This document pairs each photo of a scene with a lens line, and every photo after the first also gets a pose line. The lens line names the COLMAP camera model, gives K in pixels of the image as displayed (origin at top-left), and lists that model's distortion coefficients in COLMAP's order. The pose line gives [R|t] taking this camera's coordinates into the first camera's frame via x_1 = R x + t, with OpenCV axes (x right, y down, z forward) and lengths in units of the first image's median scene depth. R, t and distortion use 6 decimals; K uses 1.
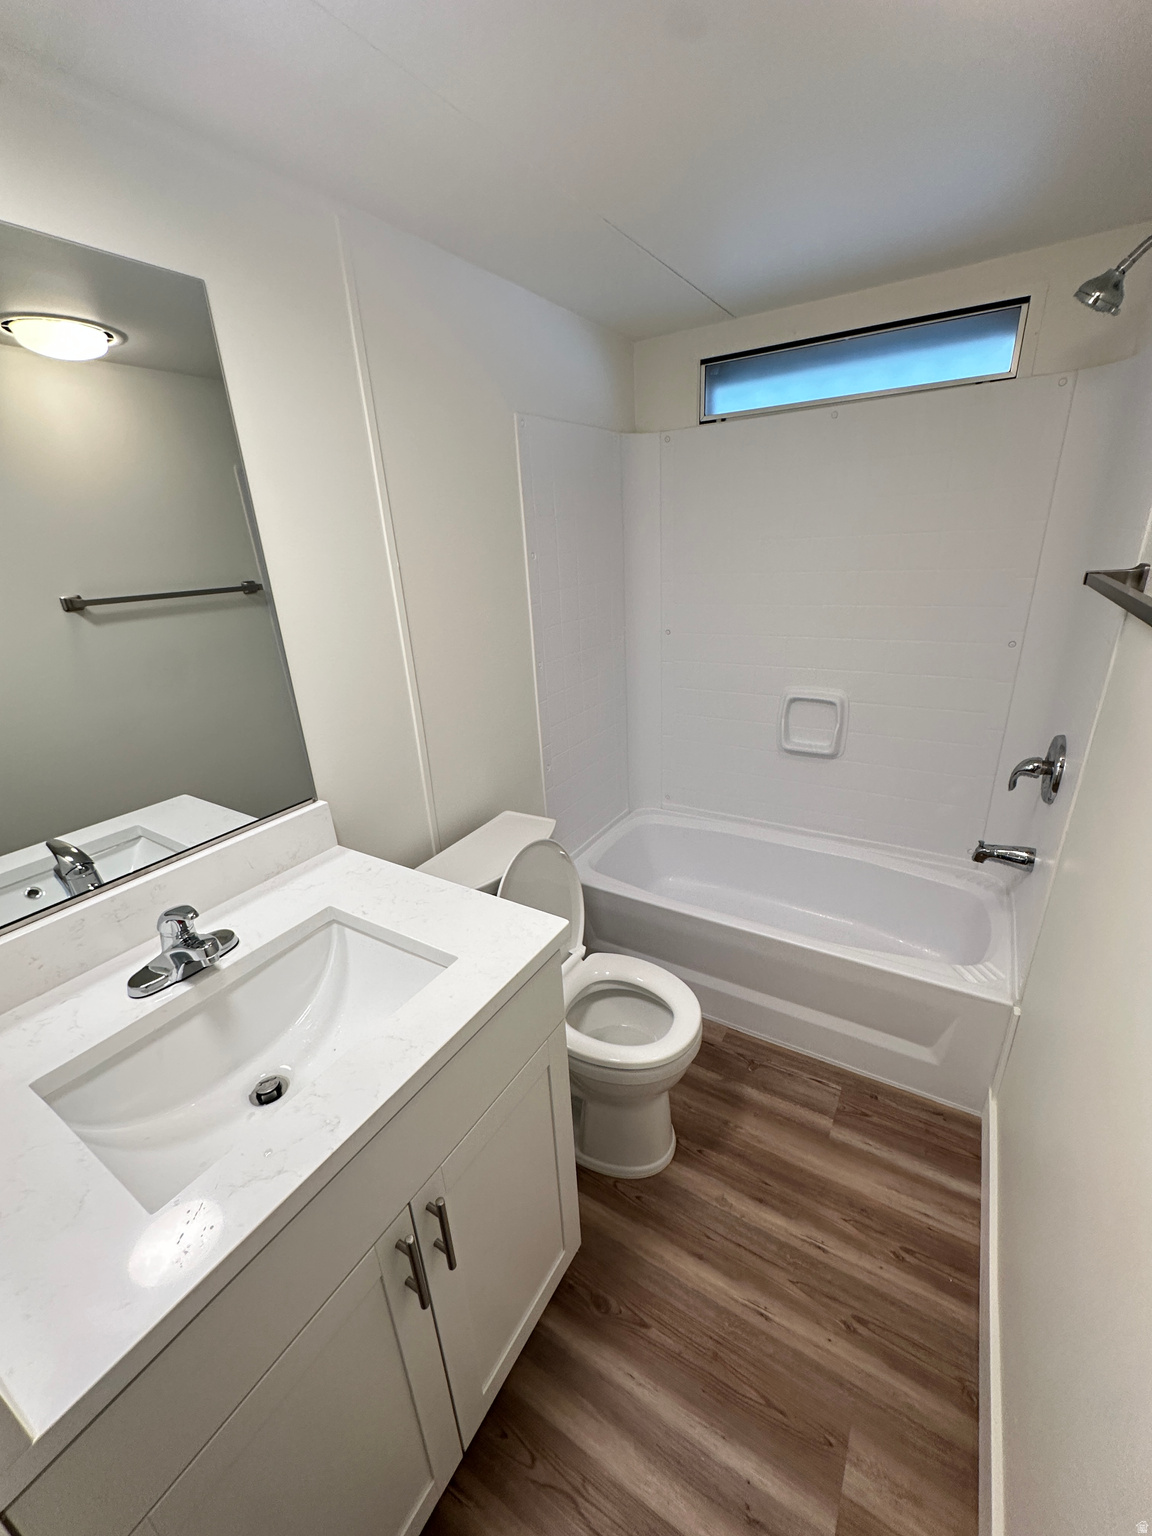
lens RADIAL K [[613.8, 0, 576.0], [0, 613.8, 768.0], [0, 0, 1]] dist [-0.002819, 0.000207]
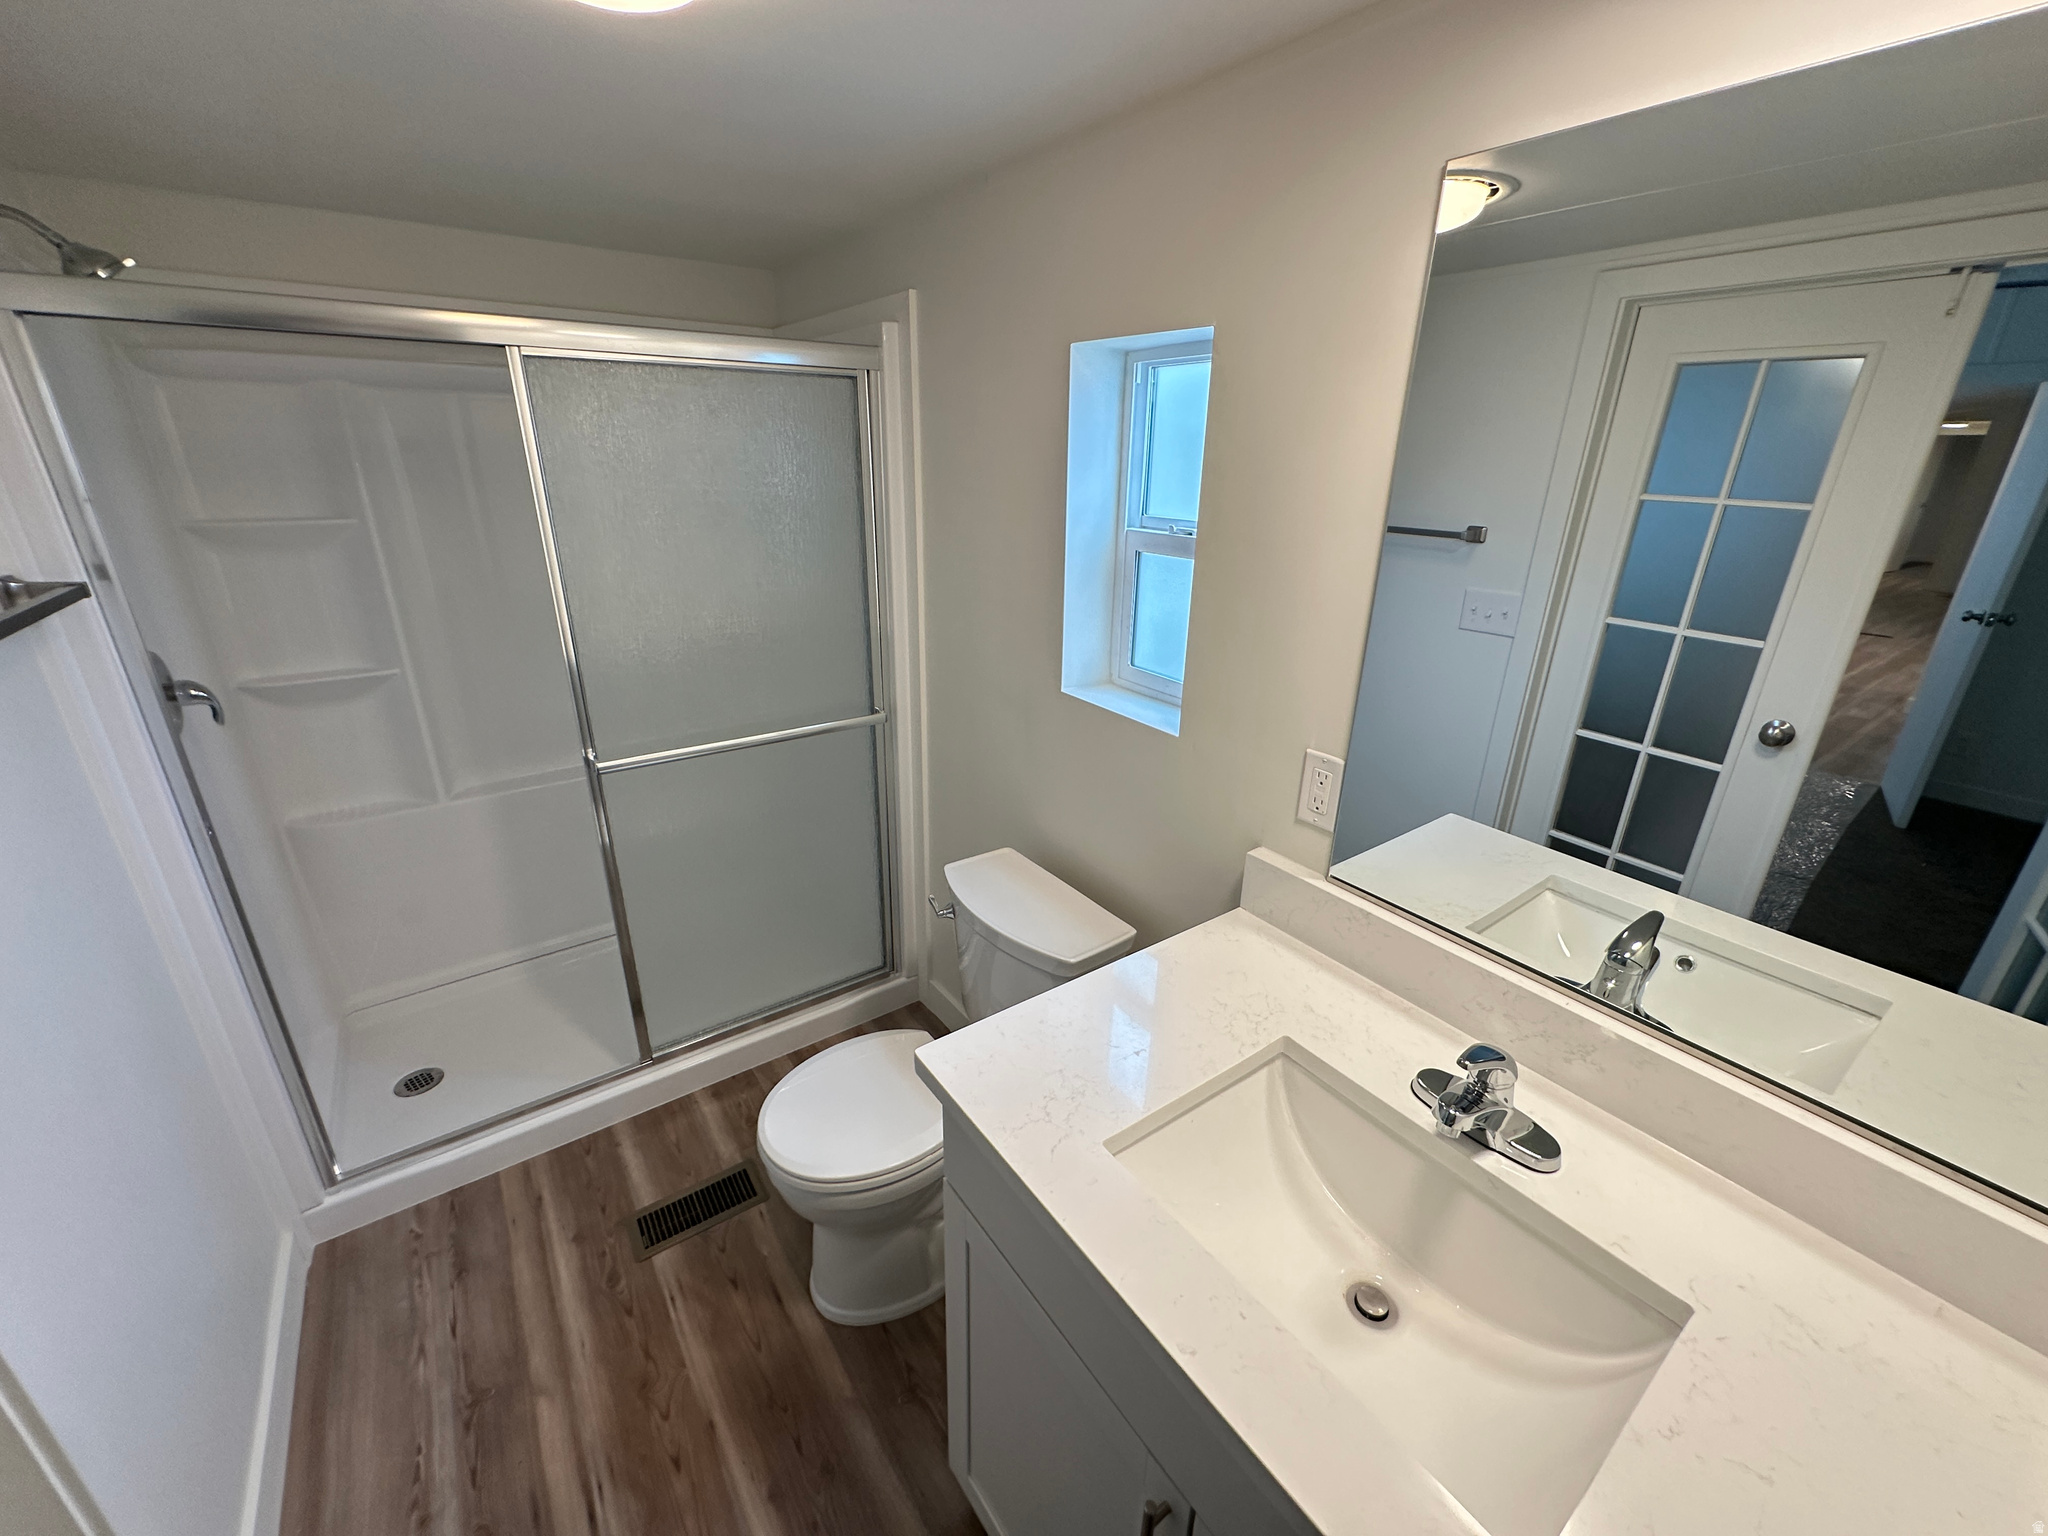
lens RADIAL K [[818.3, 0, 1024.0], [0, 818.3, 768.0], [0, 0, 1]] dist [-0.002819, 0.000207]
pose [[-0.388618, 0.351079, -0.851892, 0.206374], [-0.340392, 0.804455, 0.486811, -0.267680], [0.856218, 0.479161, -0.193121, 0.544604]]
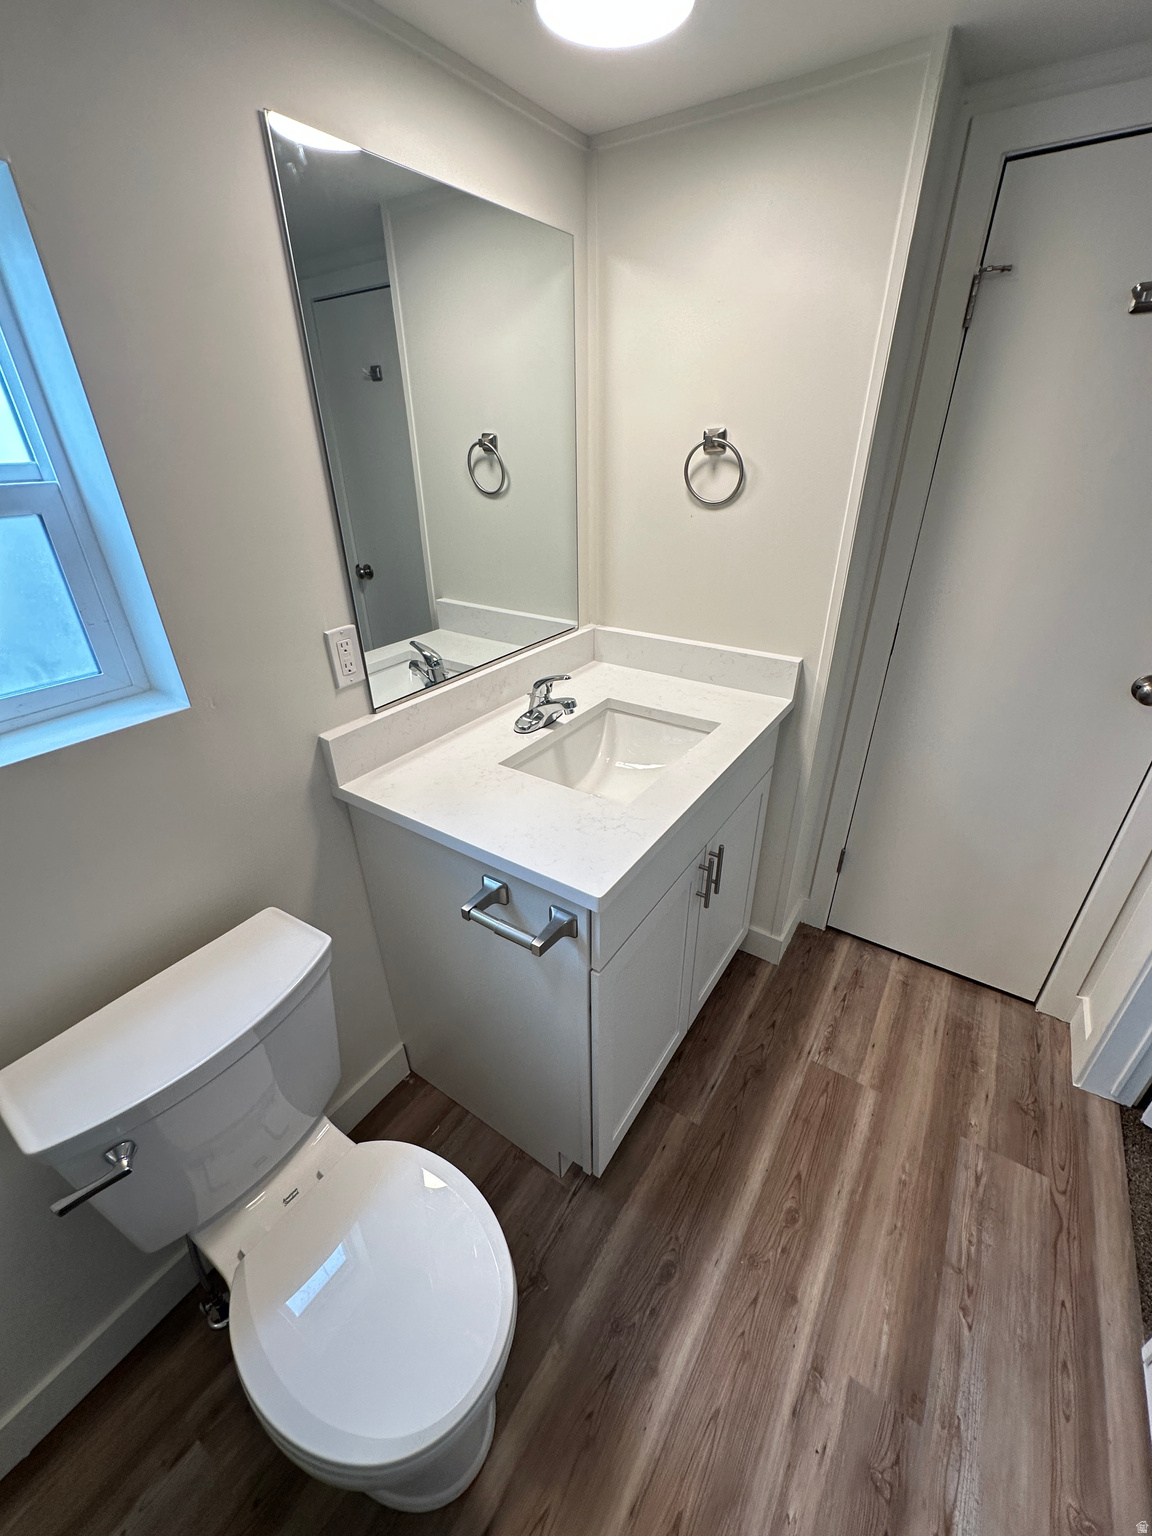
lens RADIAL K [[613.8, 0, 576.0], [0, 613.8, 768.0], [0, 0, 1]] dist [-0.002819, 0.000207]
pose [[0.998927, 0.031395, -0.034033, -0.487331], [-0.027127, 0.992484, 0.119330, 0.254171], [0.037524, -0.118279, 0.992271, -0.474462]]
